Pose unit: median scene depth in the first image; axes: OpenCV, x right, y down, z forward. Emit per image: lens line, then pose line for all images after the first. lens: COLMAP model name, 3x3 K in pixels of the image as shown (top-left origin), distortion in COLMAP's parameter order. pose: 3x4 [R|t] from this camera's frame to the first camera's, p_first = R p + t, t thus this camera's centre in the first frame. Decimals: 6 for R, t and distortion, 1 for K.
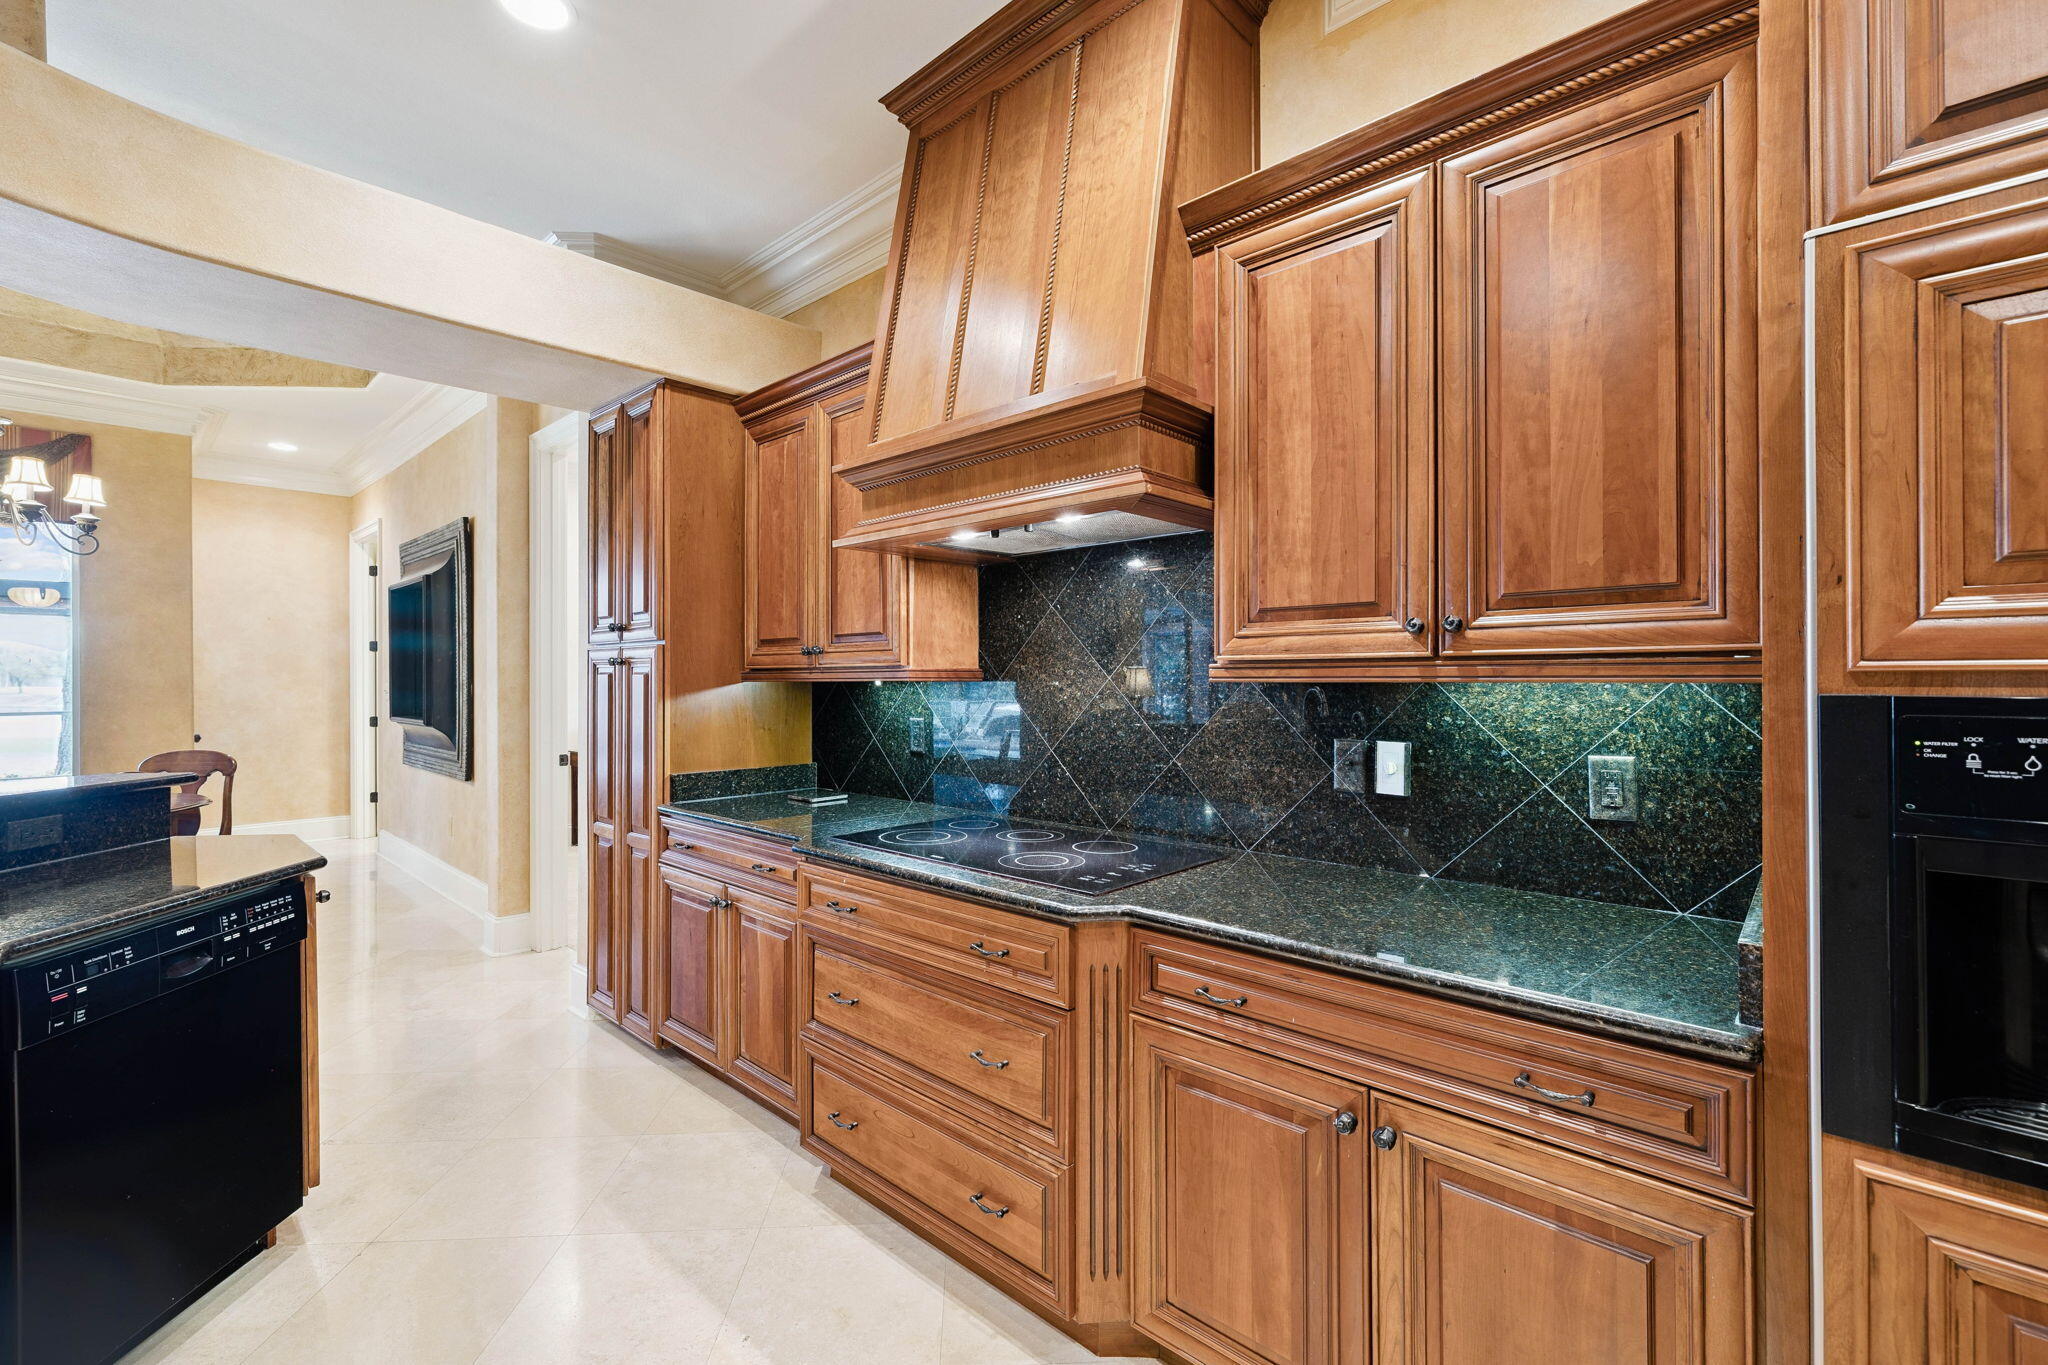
lens RADIAL K [[876.8, 0, 1024.0], [0, 876.8, 682.5], [0, 0, 1]] dist [-0.000454, -0.000164]
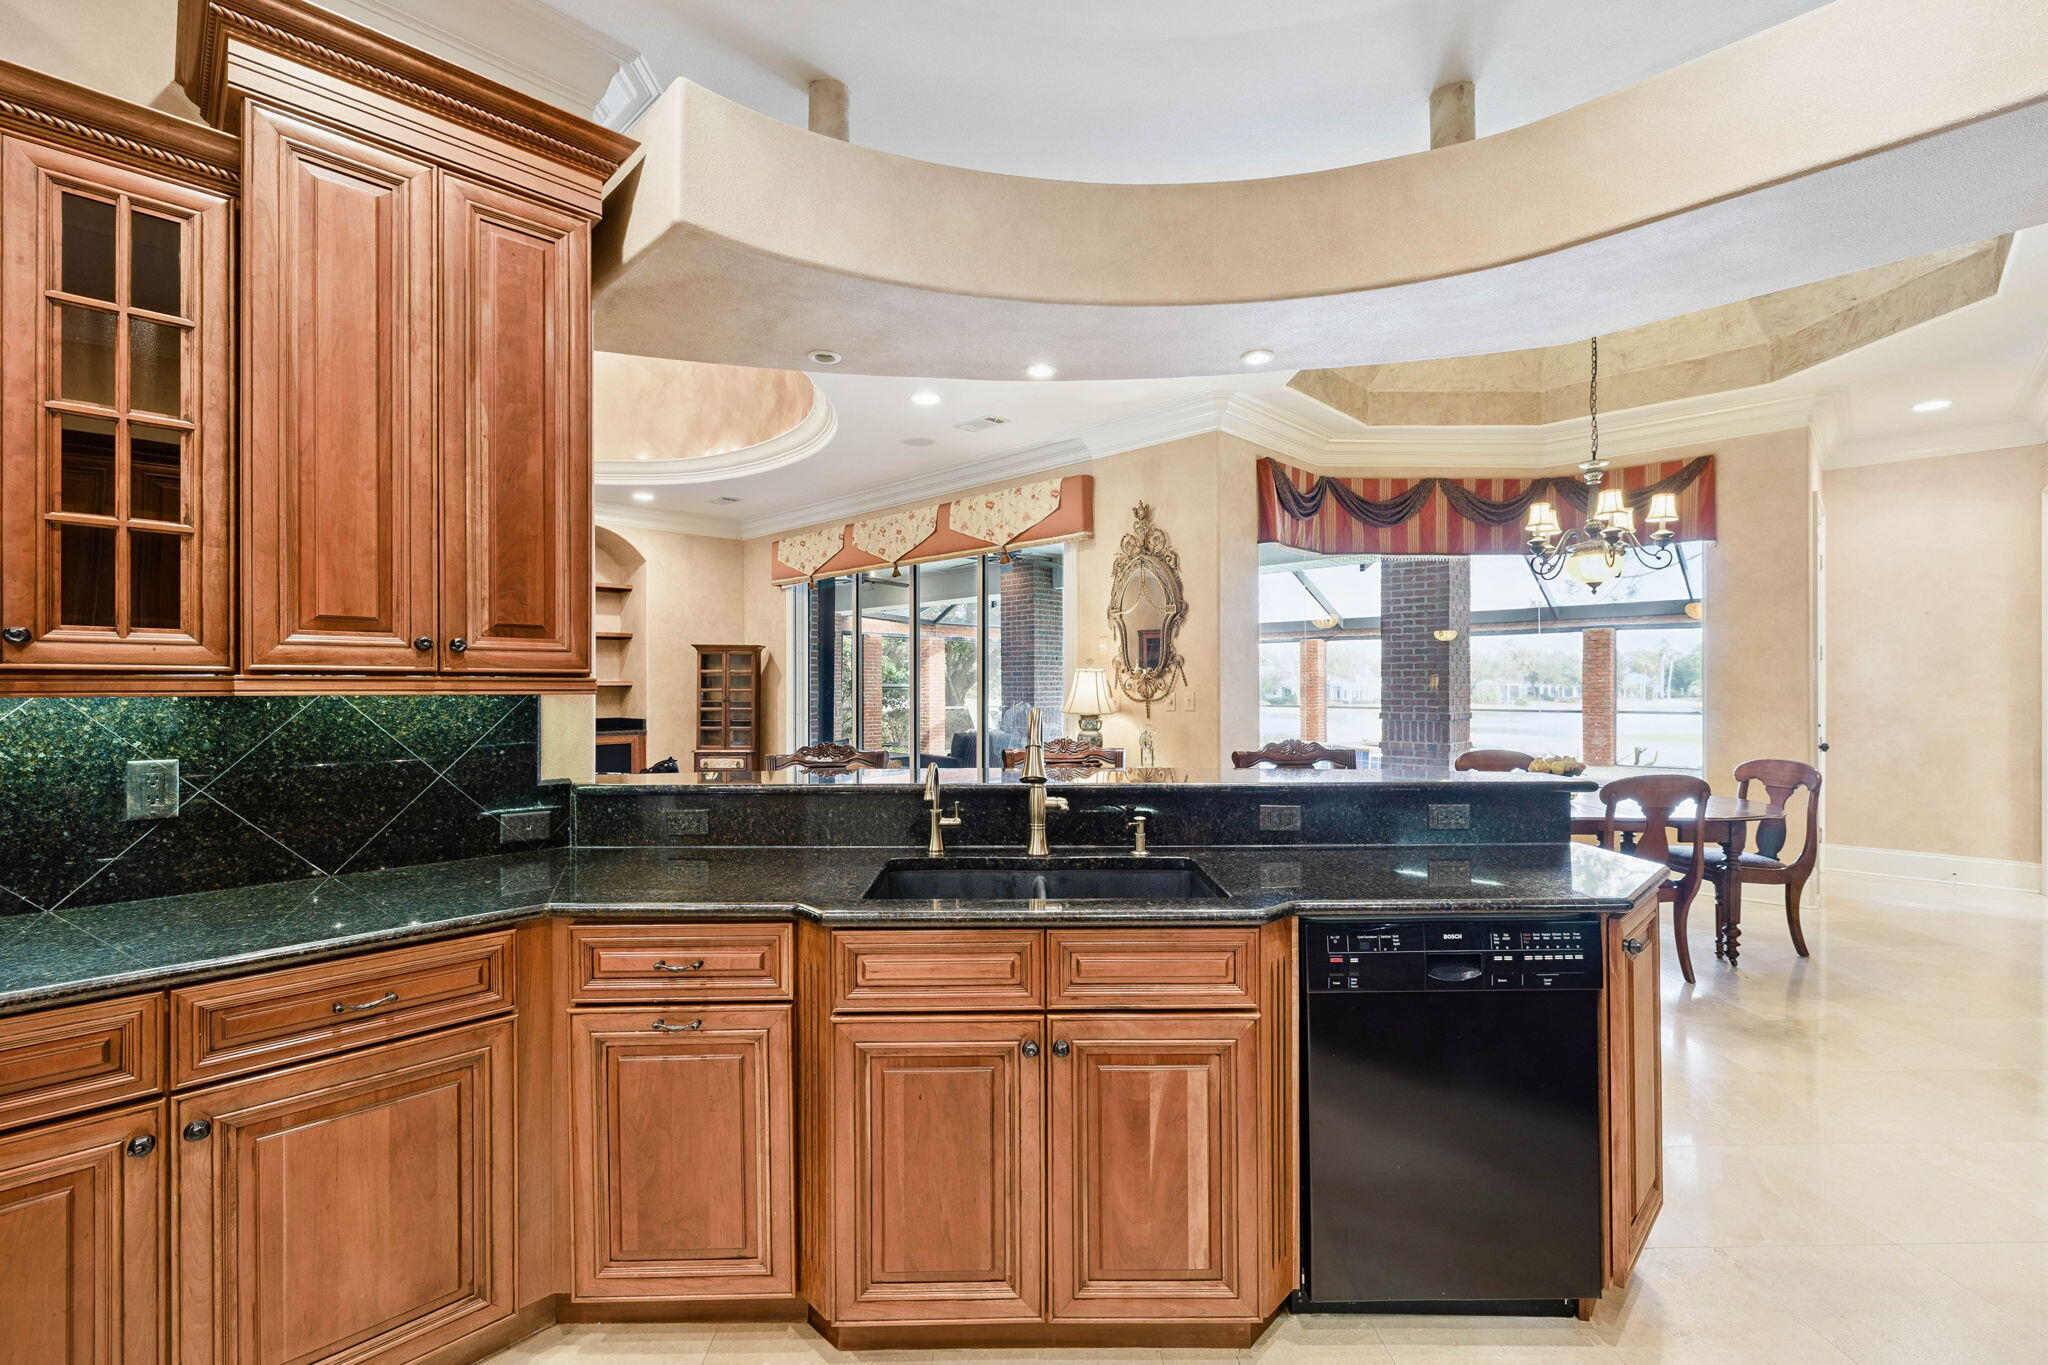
lens RADIAL K [[876.8, 0, 1024.0], [0, 876.8, 682.5], [0, 0, 1]] dist [-0.000454, -0.000164]
pose [[-0.038166, -0.002381, -0.999269, 0.026436], [-0.002233, 0.999995, -0.002297, -0.001617], [0.999269, 0.002144, -0.038171, 0.220161]]
